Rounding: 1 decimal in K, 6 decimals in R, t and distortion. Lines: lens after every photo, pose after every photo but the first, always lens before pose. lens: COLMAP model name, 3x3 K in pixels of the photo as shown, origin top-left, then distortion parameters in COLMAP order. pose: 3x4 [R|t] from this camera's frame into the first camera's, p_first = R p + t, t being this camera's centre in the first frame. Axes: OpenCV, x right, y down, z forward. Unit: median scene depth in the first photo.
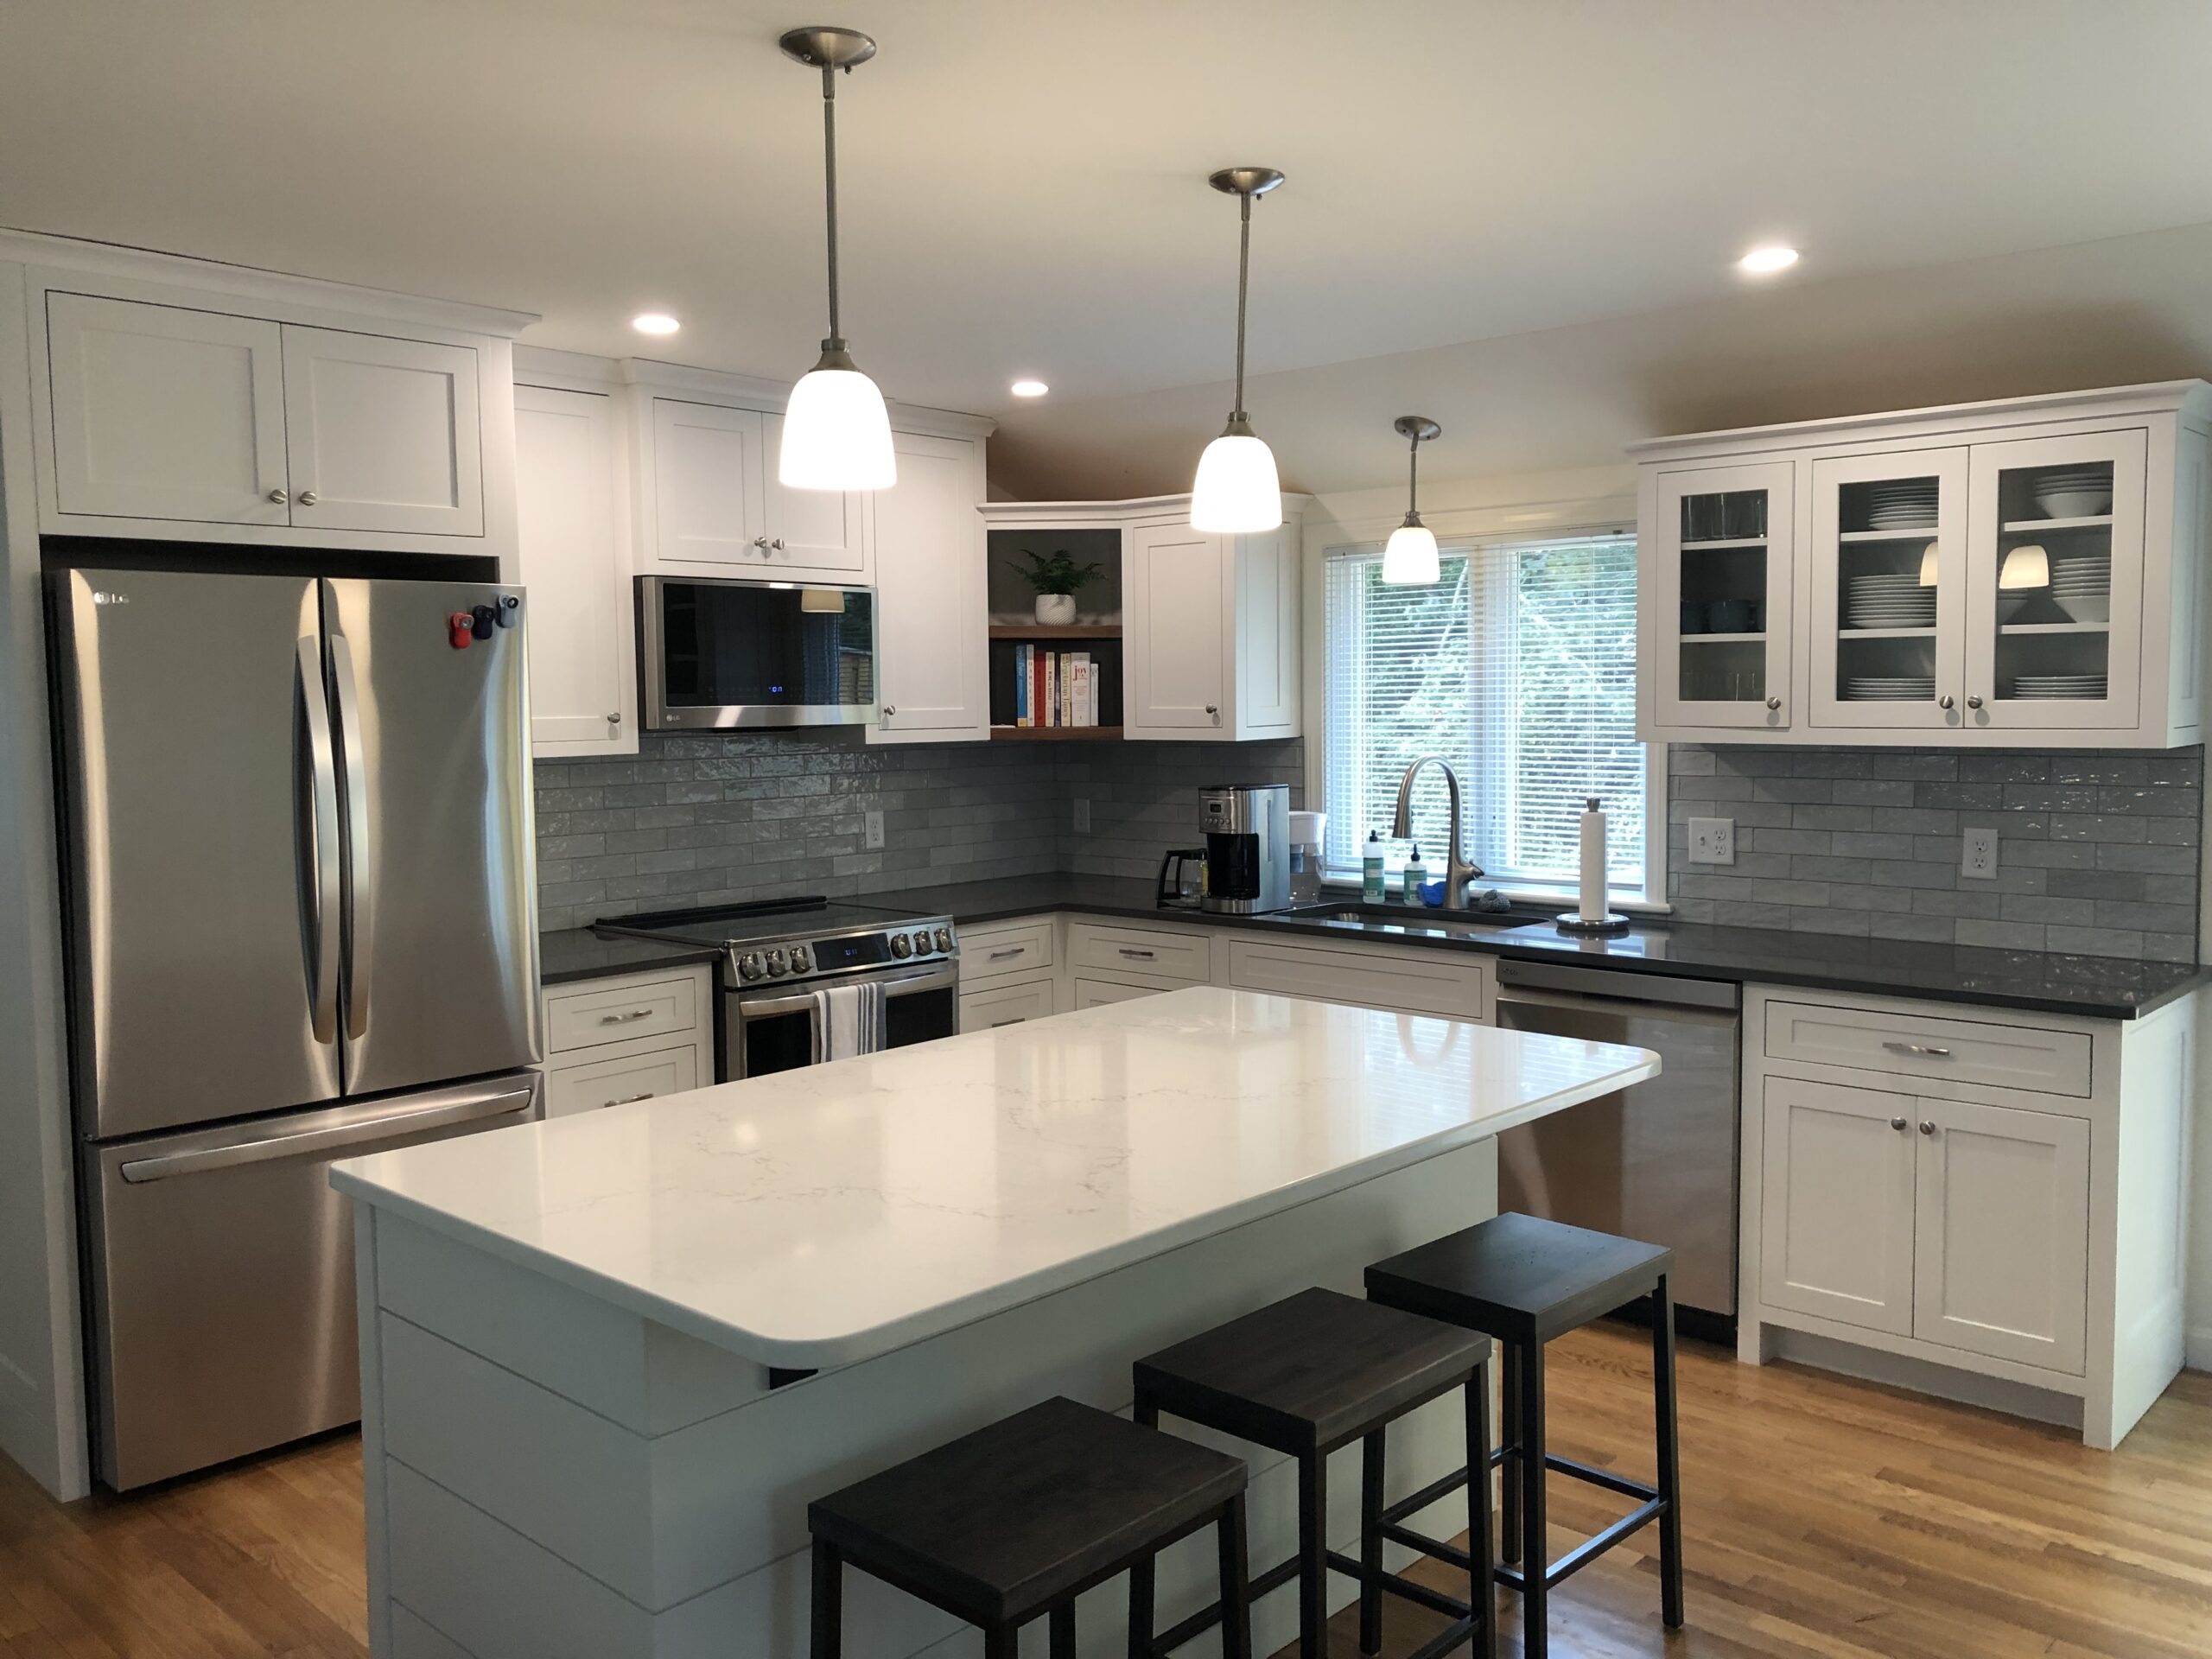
lens RADIAL K [[1796.7, 0, 1111.3], [0, 1796.7, 828.8], [0, 0, 1]] dist [0.075603, -0.117477]
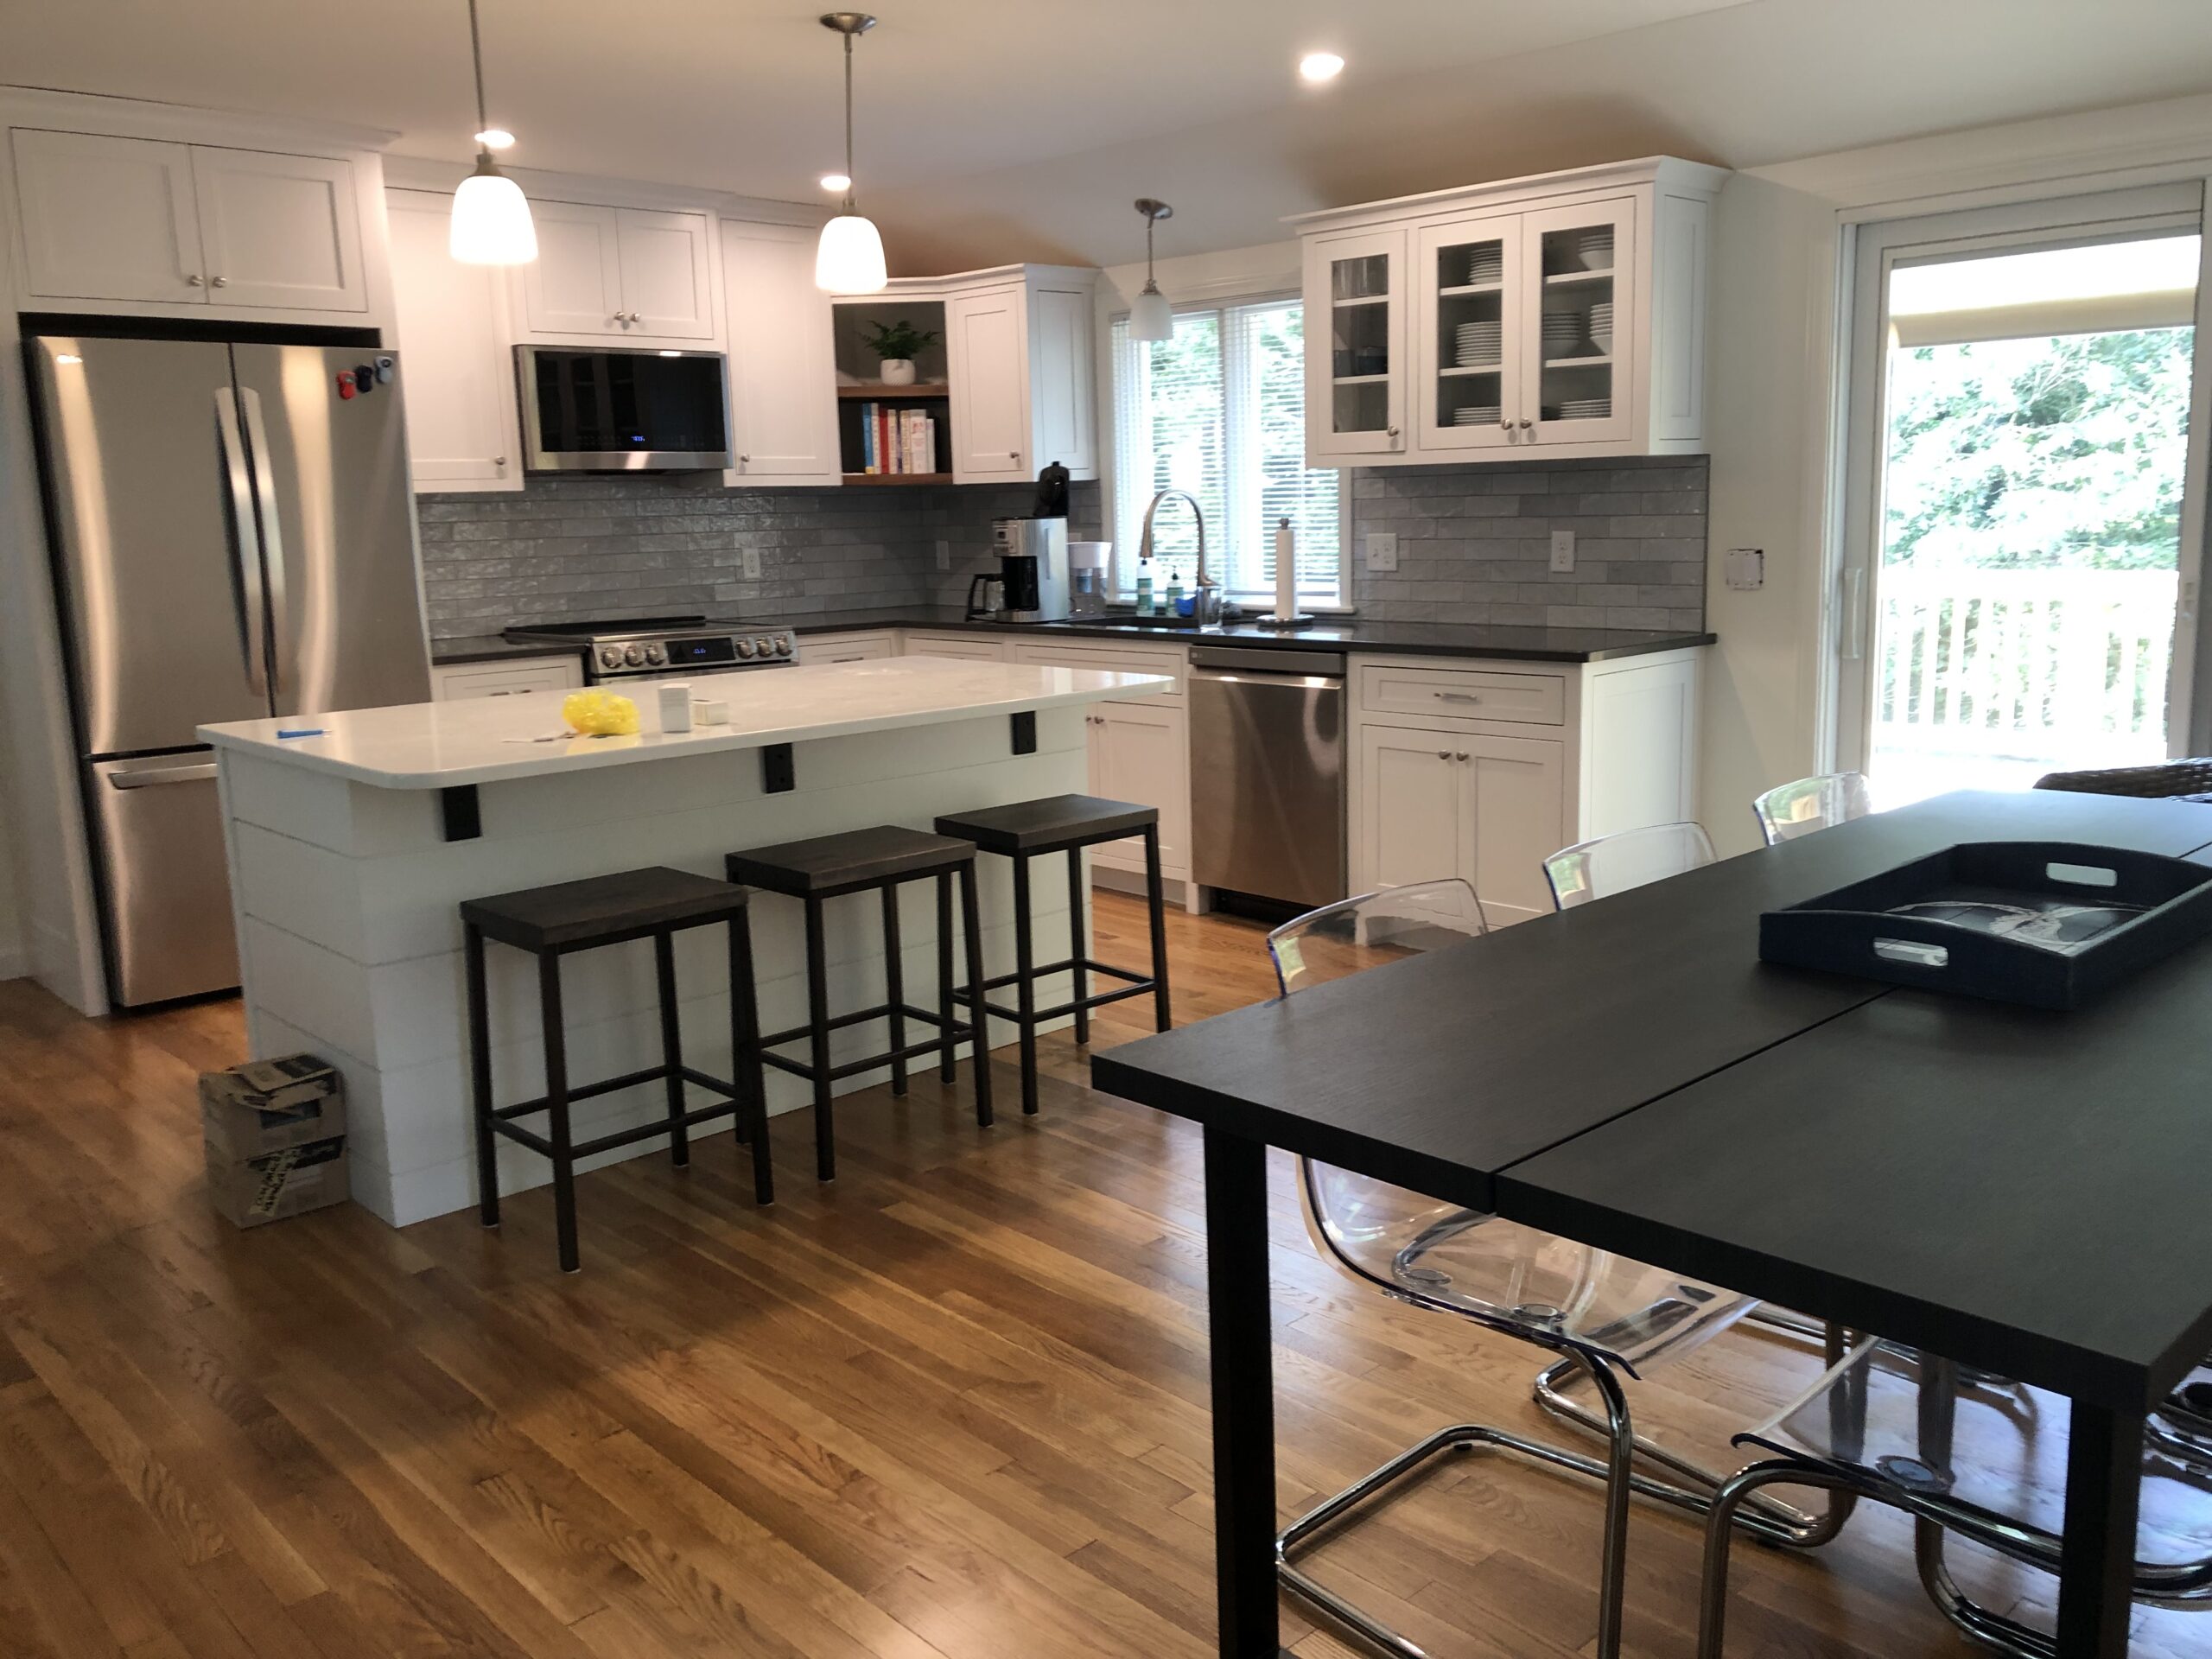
lens RADIAL K [[1802.4, 0, 1106.0], [0, 1802.4, 829.5], [0, 0, 1]] dist [0.065673, -0.130264]
pose [[0.997913, -0.001713, -0.064550, 0.220672], [0.008686, 0.994124, 0.107900, 0.059416], [0.063986, -0.108235, 0.992064, -0.244818]]
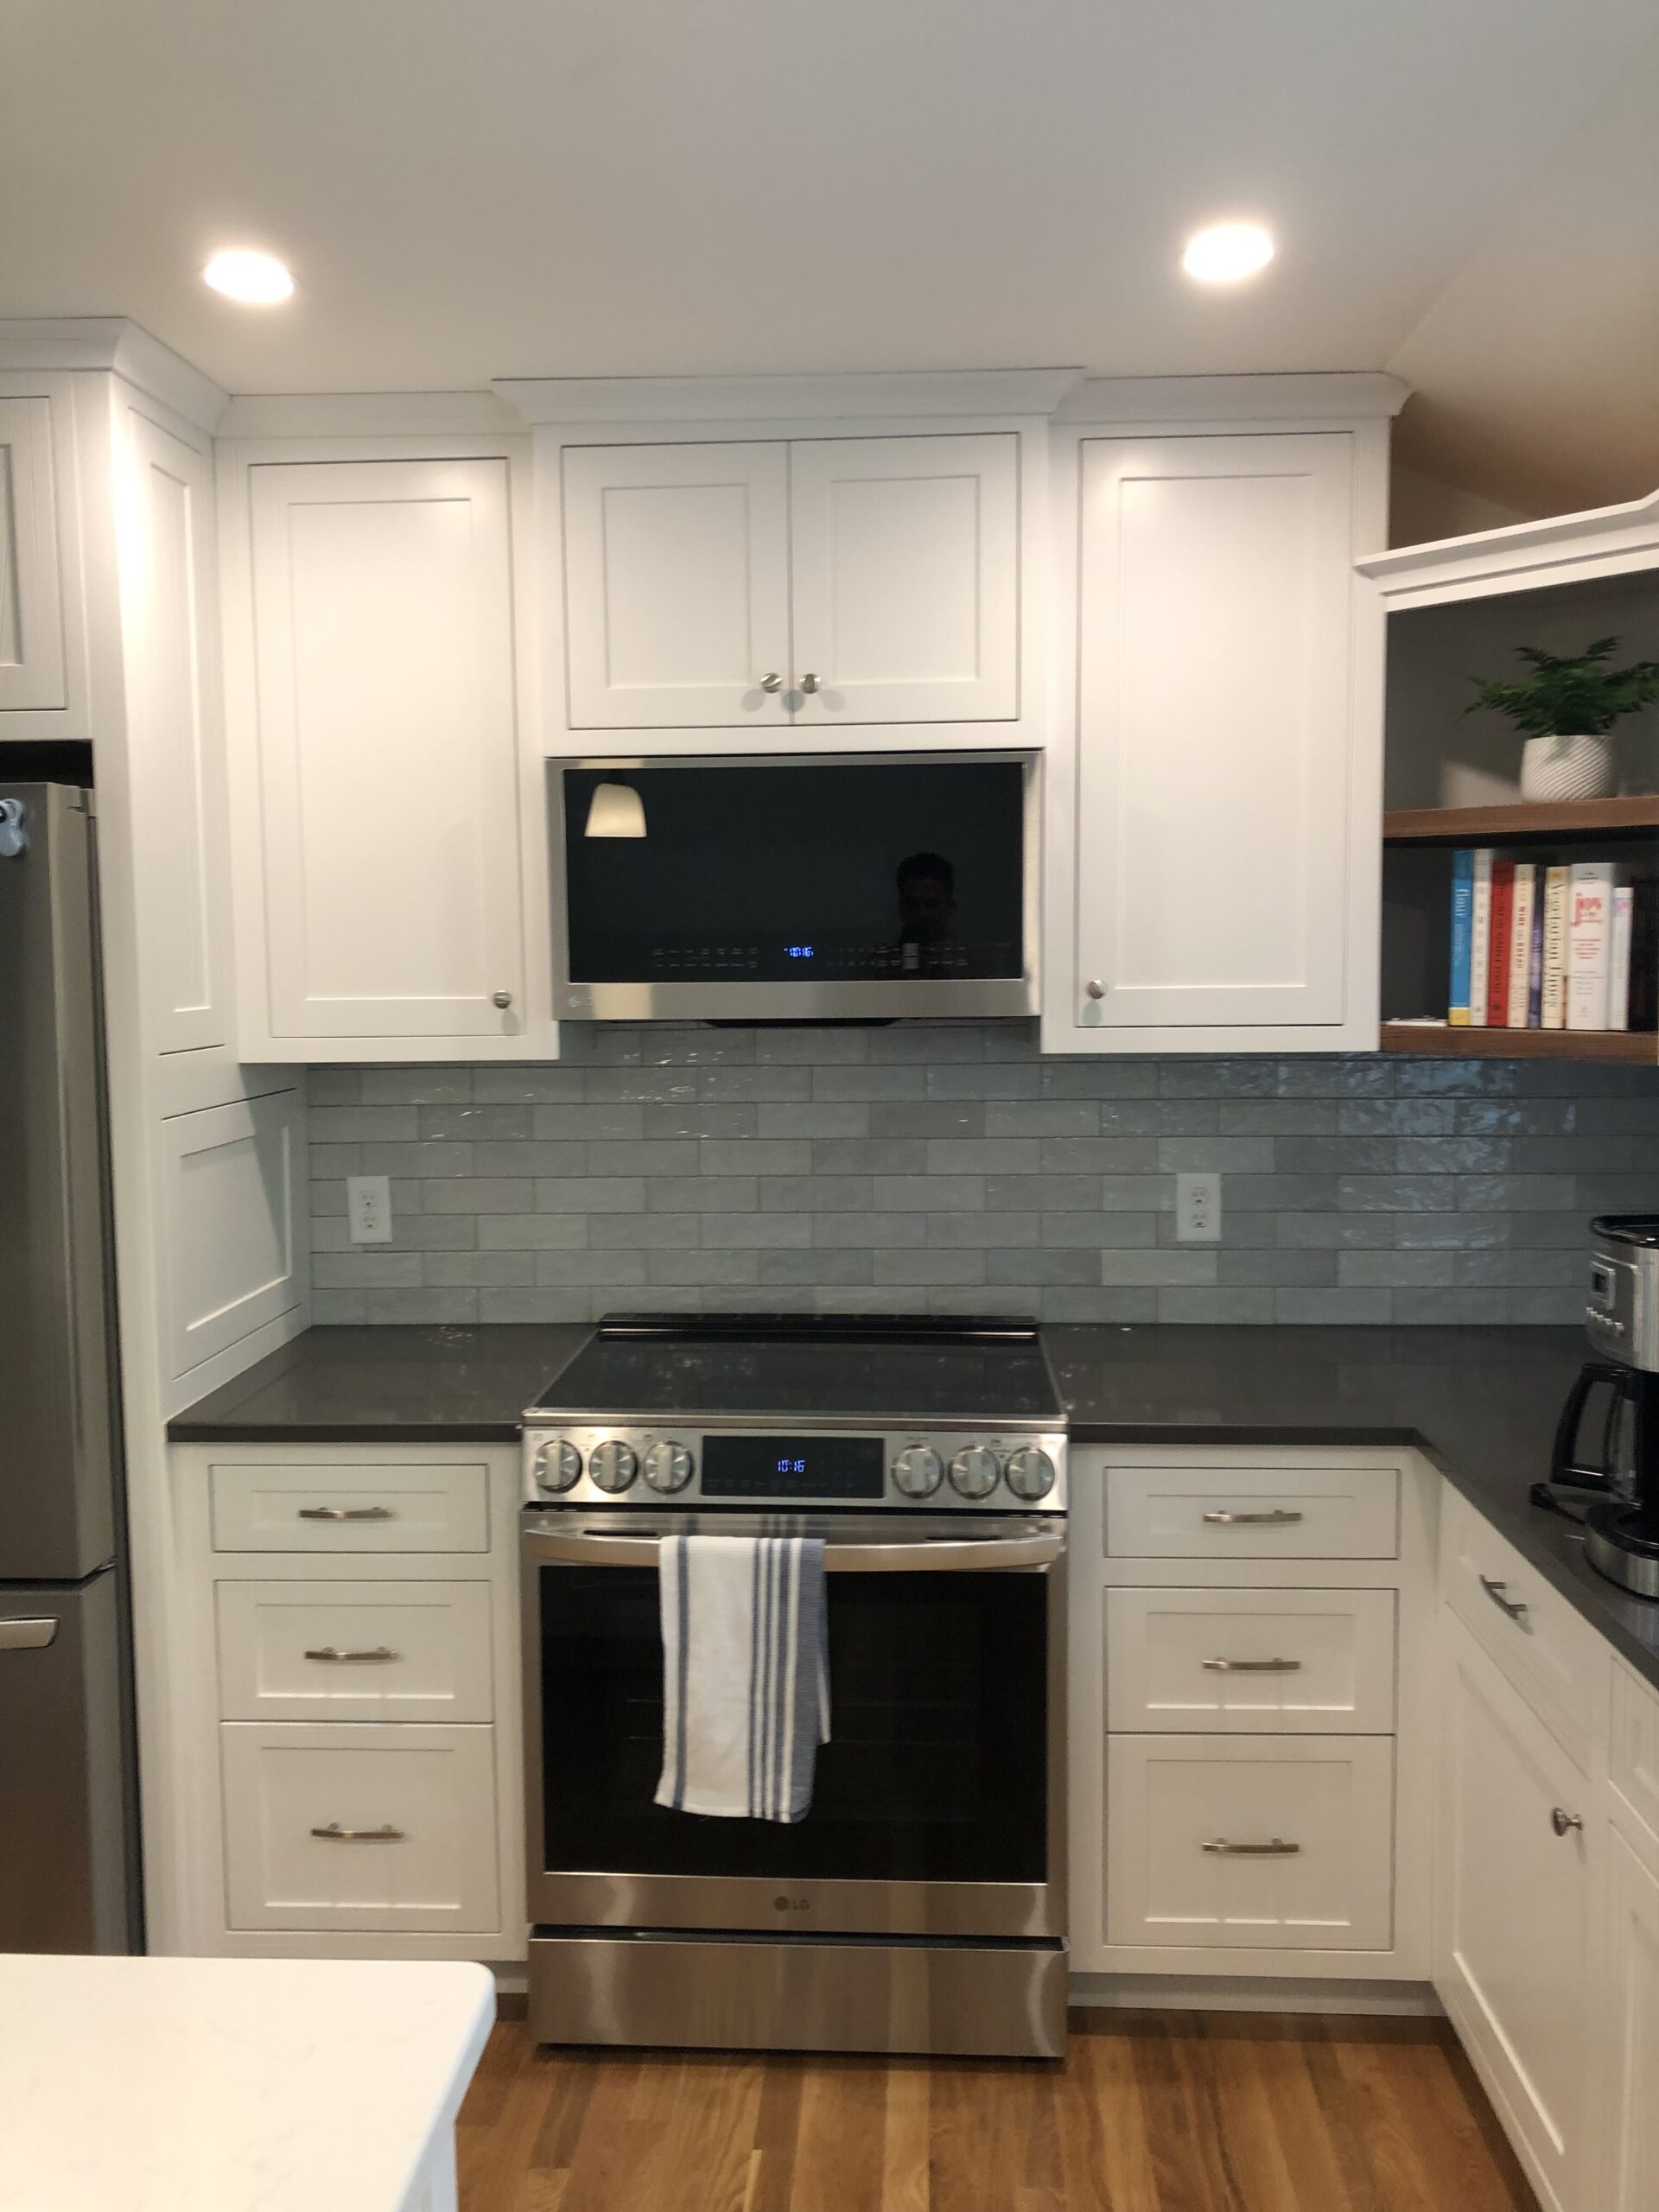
lens RADIAL K [[1793.5, 0, 830.7], [0, 1793.5, 1086.9], [0, 0, 1]] dist [0.069695, -0.122012]
pose [[0.641429, 0.064943, -0.764428, 0.249395], [-0.054105, 0.997759, 0.039367, -0.060765], [0.765272, 0.016108, 0.643506, 0.687710]]
